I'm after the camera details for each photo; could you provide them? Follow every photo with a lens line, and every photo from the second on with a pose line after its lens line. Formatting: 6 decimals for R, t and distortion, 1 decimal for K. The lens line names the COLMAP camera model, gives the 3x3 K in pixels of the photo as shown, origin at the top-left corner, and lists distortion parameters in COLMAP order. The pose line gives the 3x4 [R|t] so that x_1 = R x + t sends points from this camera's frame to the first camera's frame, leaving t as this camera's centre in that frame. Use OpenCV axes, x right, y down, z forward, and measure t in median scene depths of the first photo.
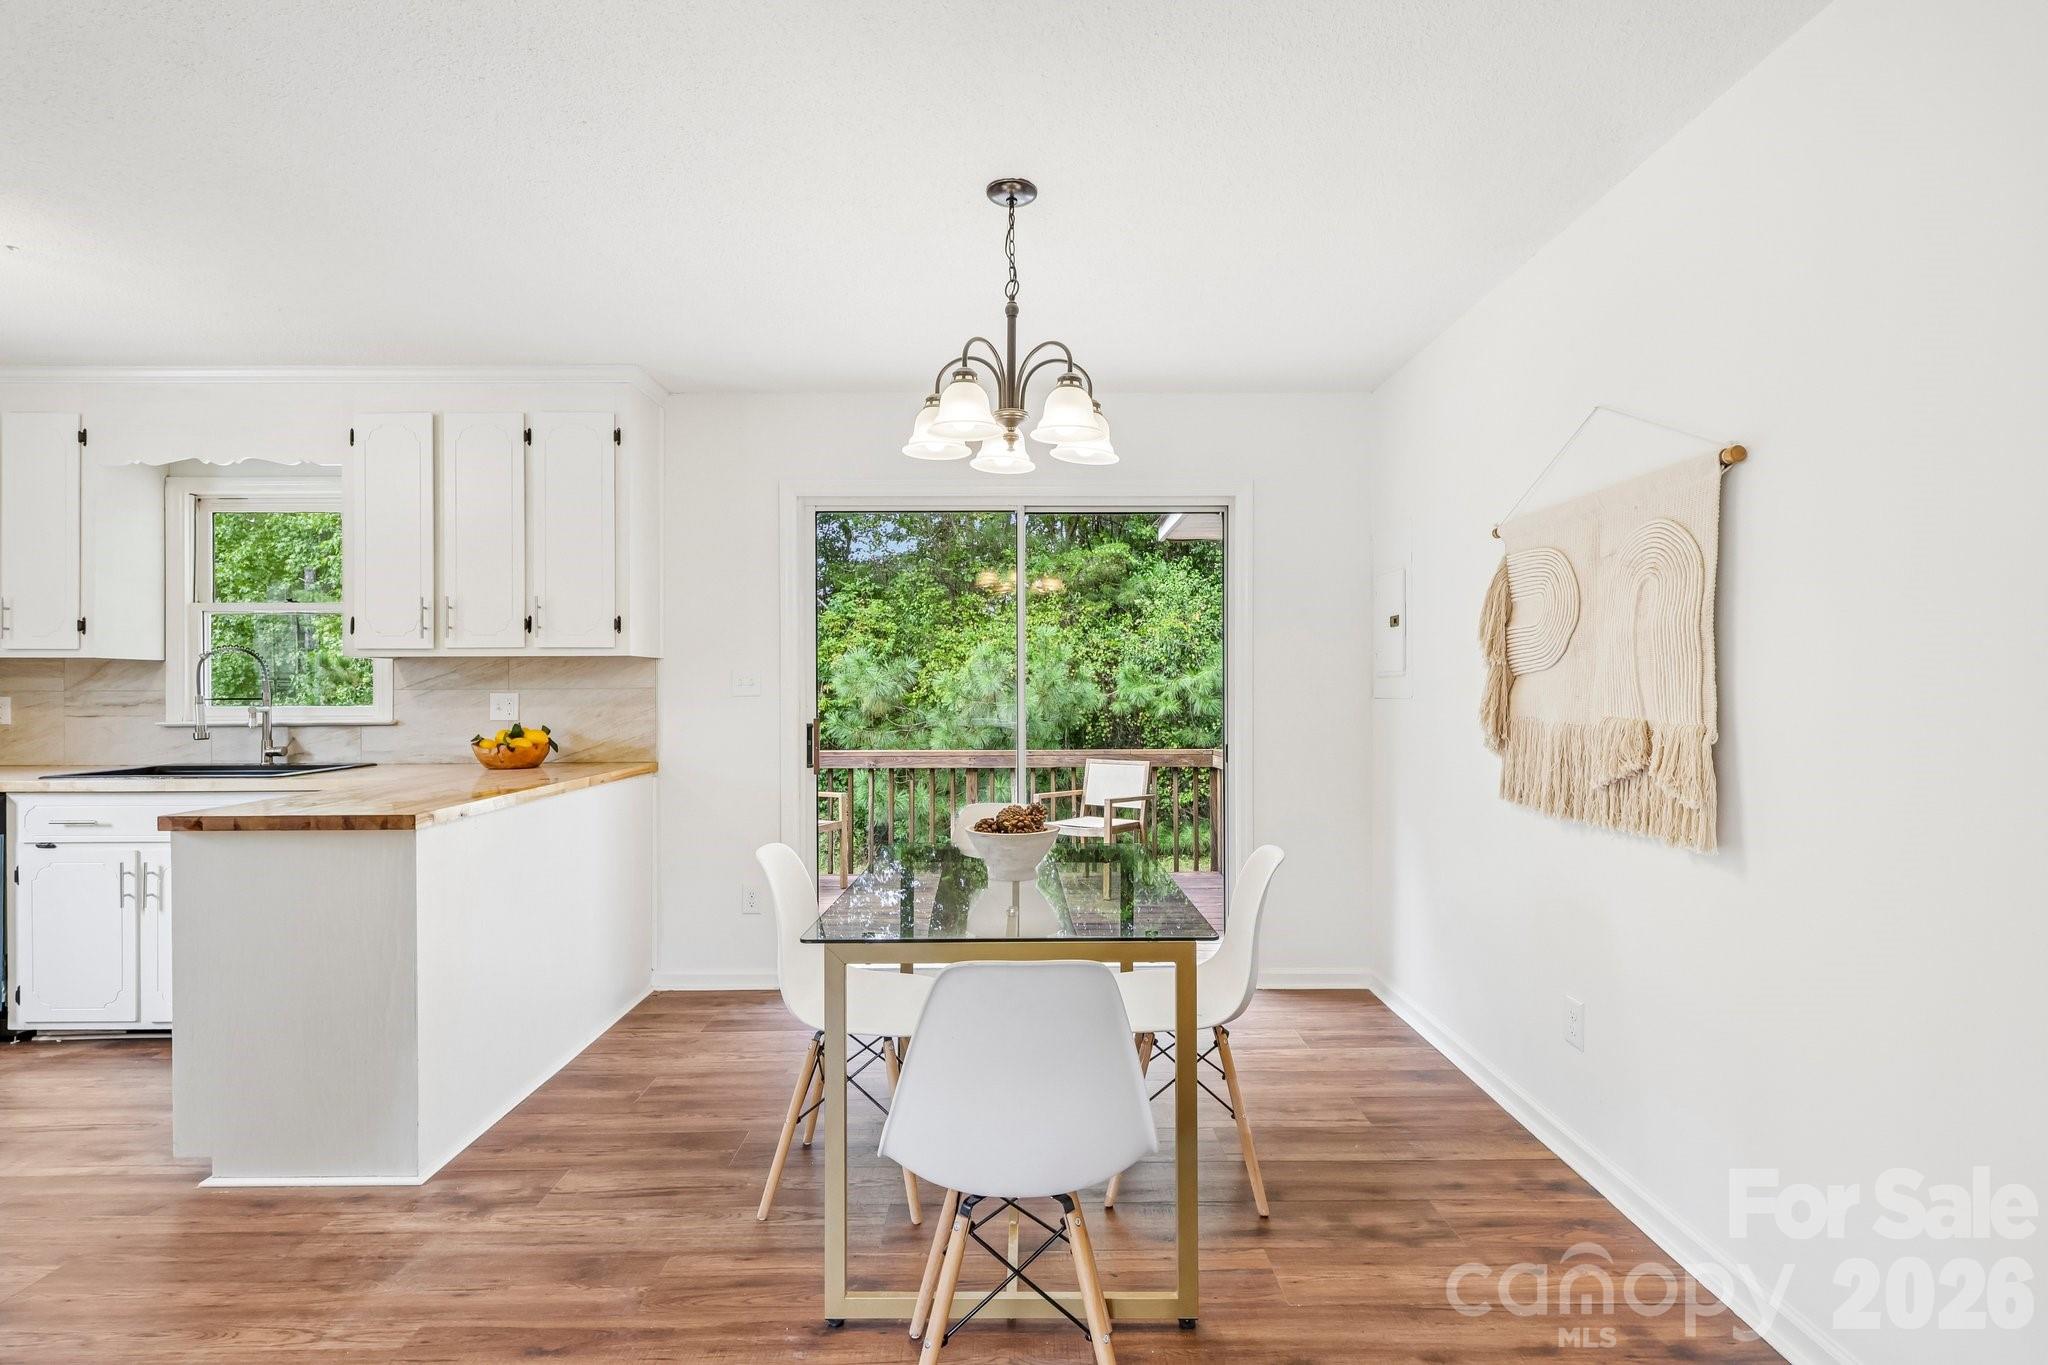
lens RADIAL K [[954.9, 0, 1033.3], [0, 954.9, 686.6], [0, 0, 1]] dist [0.000693, 0.001049]
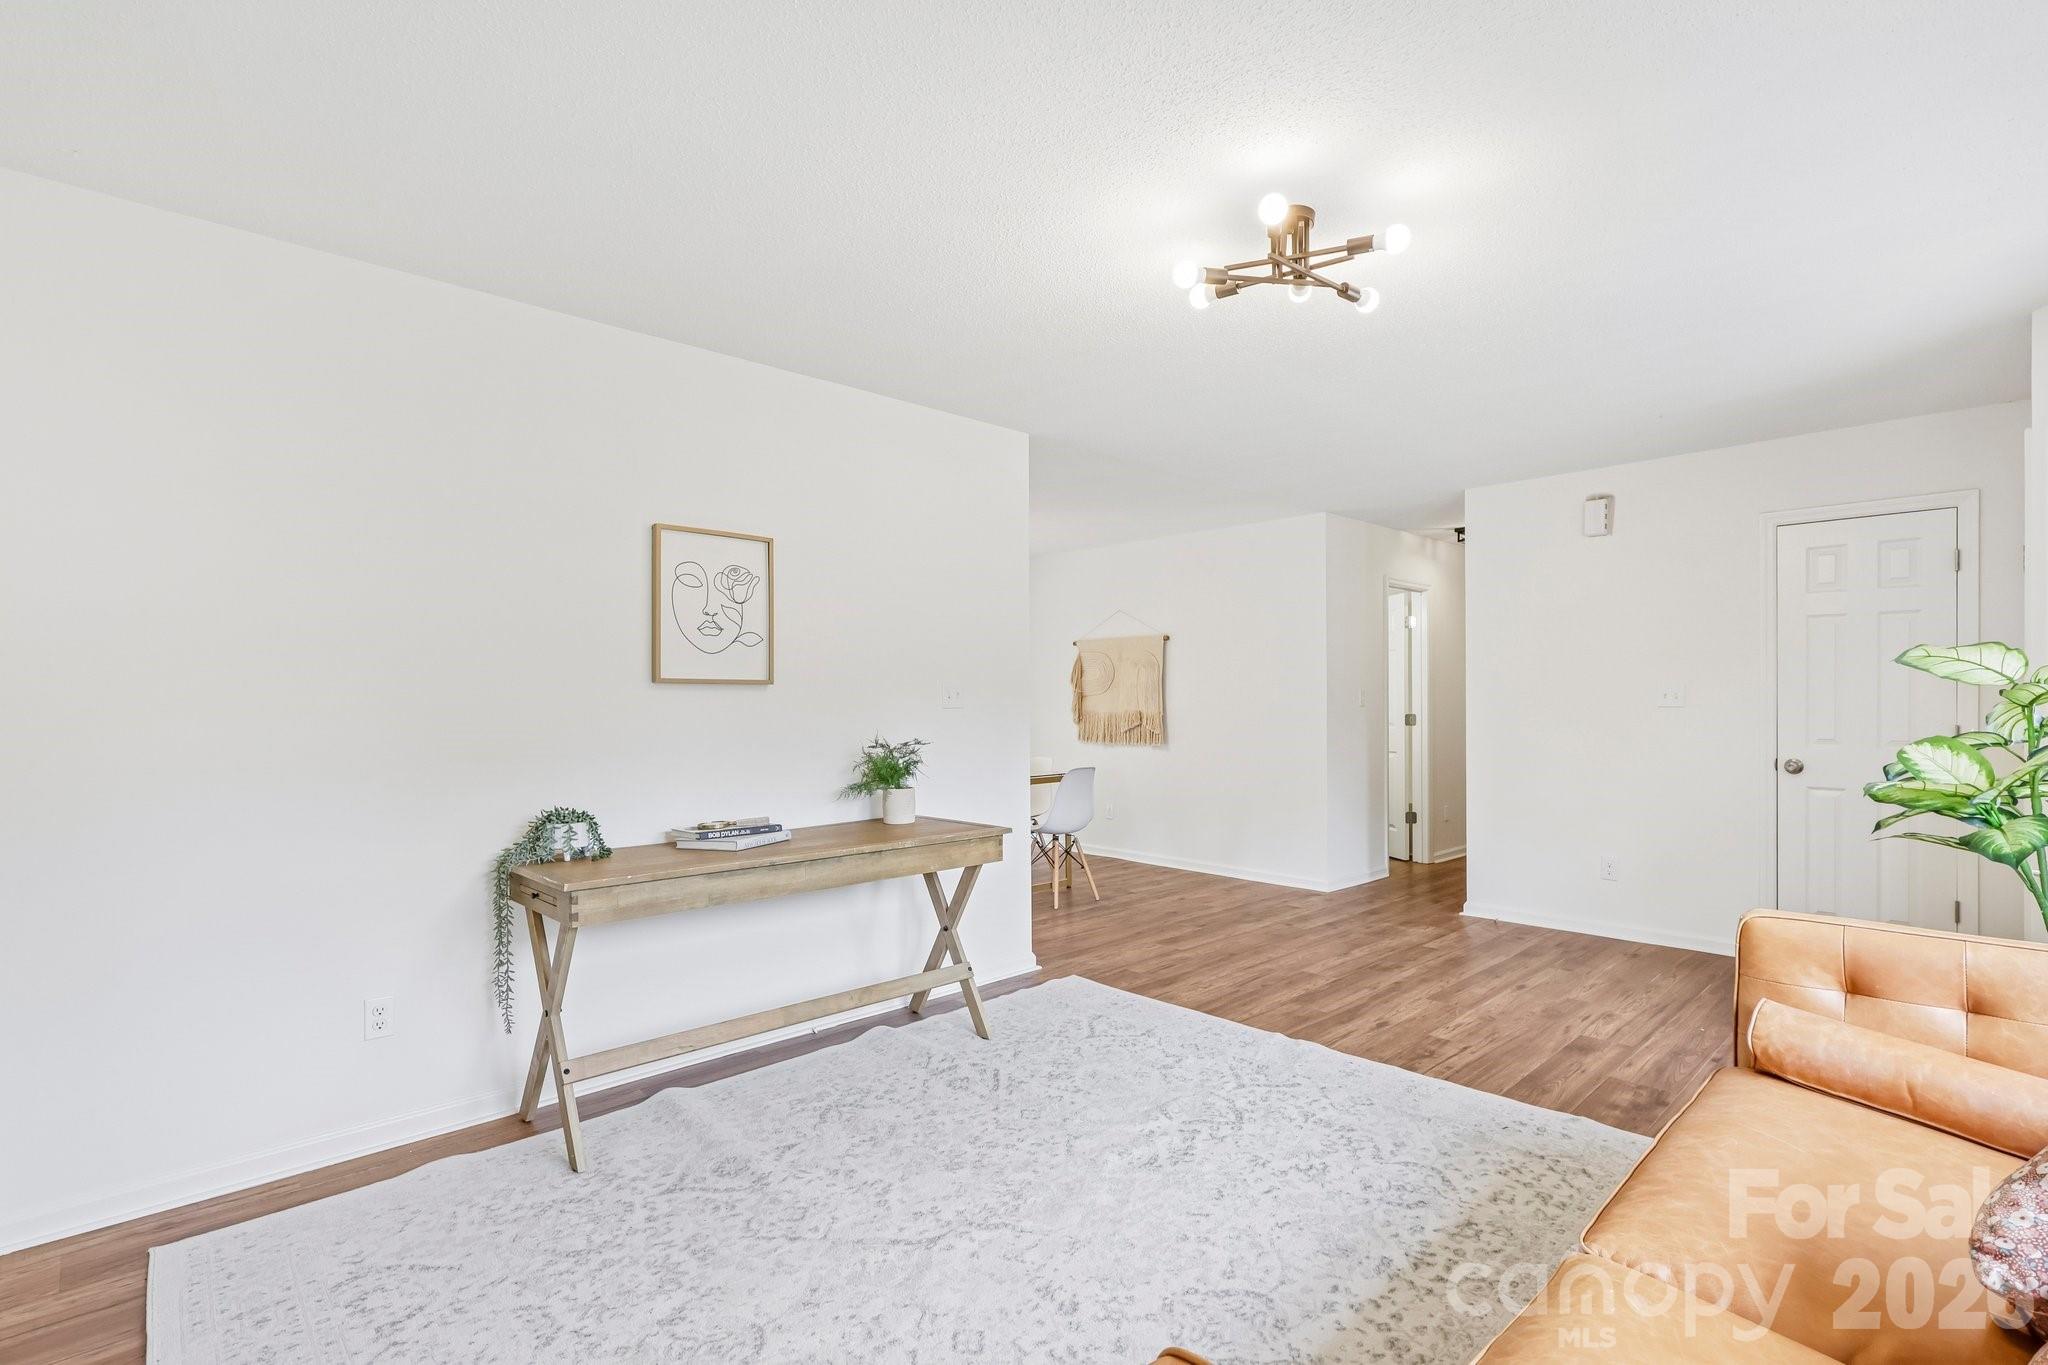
lens RADIAL K [[954.9, 0, 1033.3], [0, 954.9, 686.6], [0, 0, 1]] dist [0.000693, 0.001049]
pose [[0.728841, 0.011463, 0.684587, -1.140270], [-0.003328, 0.999907, -0.013200, -0.001315], [-0.684675, 0.007343, 0.728811, -0.706319]]
